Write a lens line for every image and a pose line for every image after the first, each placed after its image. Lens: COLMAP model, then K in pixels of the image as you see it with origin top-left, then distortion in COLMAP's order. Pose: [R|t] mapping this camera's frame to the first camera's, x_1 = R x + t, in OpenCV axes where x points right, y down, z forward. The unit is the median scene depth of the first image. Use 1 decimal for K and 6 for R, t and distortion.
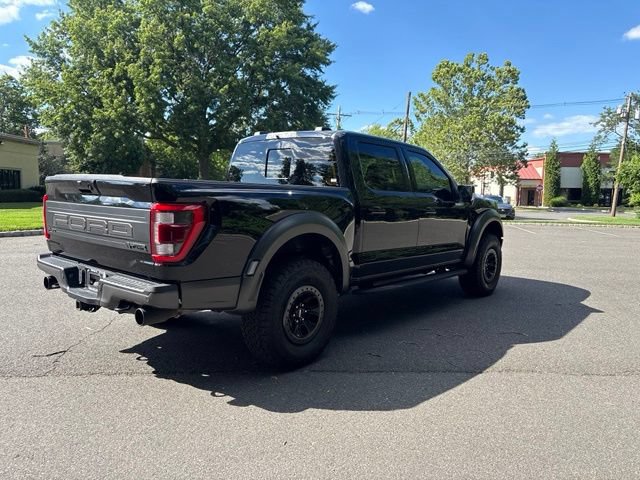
lens RADIAL K [[485.8, 0, 323.3], [0, 485.8, 226.8], [0, 0, 1]] dist [0.042740, -0.042538]
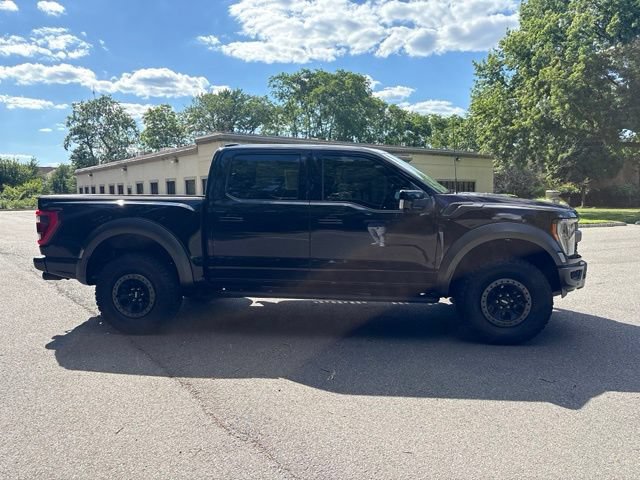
lens RADIAL K [[485.8, 0, 319.4], [0, 485.8, 237.5], [0, 0, 1]] dist [0.042740, -0.042538]
pose [[0.552228, 0.050141, -0.832184, 0.173357], [-0.044543, 0.998539, 0.030606, -0.005180], [0.832503, 0.020166, 0.553654, 0.088957]]
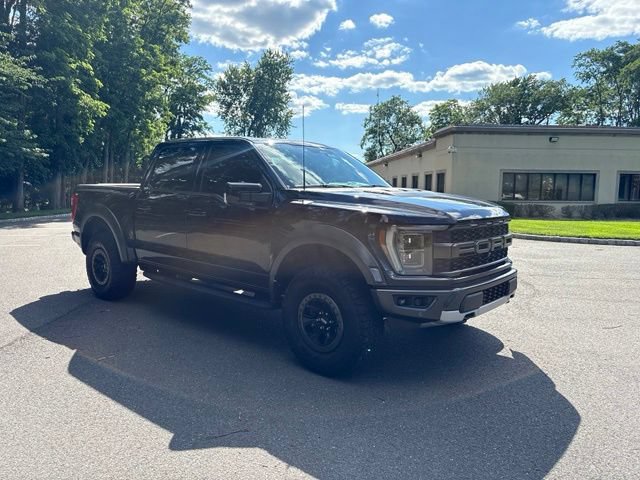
lens RADIAL K [[485.8, 0, 317.6], [0, 485.8, 241.9], [0, 0, 1]] dist [0.042740, -0.042538]
pose [[-0.017445, 0.089065, -0.995873, 0.202142], [-0.087446, 0.992072, 0.090257, -0.014520], [0.996016, 0.088660, -0.009518, 0.224650]]
